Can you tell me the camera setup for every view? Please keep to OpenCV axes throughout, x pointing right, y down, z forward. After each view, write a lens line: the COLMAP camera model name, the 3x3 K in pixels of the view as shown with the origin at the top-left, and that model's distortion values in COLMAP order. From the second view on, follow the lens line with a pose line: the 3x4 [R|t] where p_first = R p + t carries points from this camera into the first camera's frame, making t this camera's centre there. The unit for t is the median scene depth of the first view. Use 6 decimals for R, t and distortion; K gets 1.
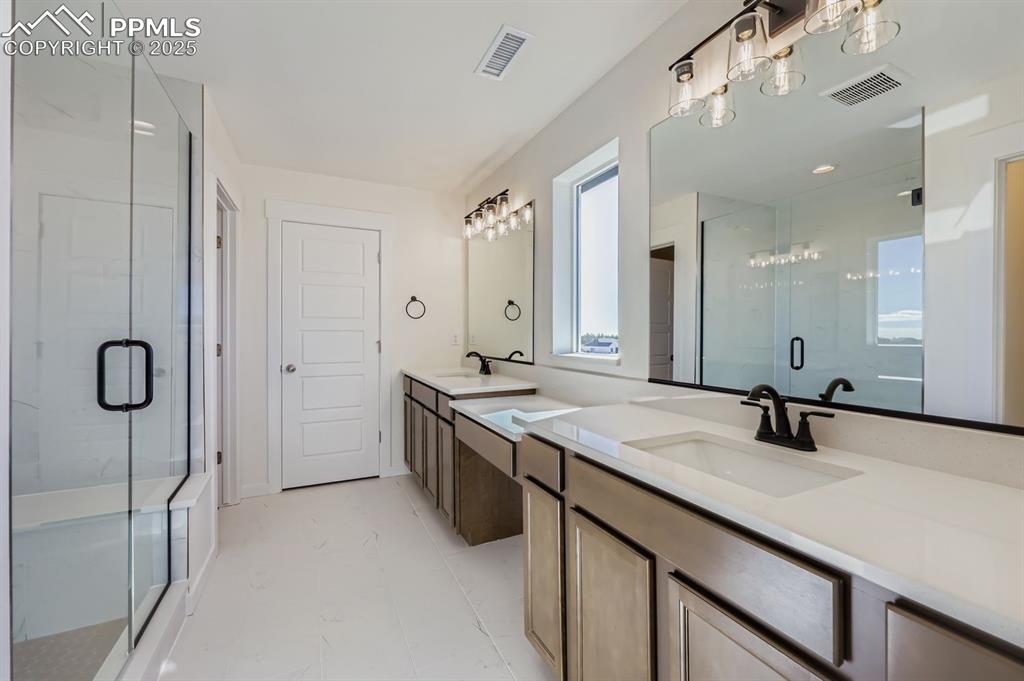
lens RADIAL K [[419.9, 0, 510.8], [0, 419.9, 334.0], [0, 0, 1]] dist [-0.000820, -0.000104]
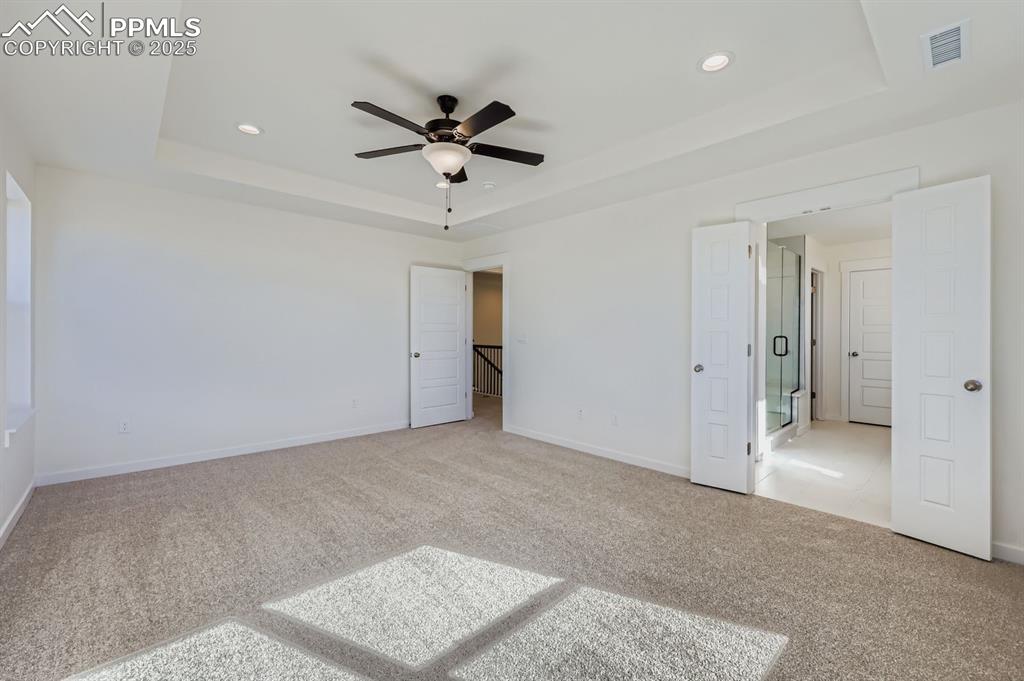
lens RADIAL K [[419.9, 0, 510.8], [0, 419.9, 334.0], [0, 0, 1]] dist [-0.000820, -0.000104]
pose [[0.296924, 0.001395, -0.954900, 0.744039], [-0.005950, 0.999982, -0.000389, 0.005423], [0.954882, 0.005797, 0.296927, -0.926123]]
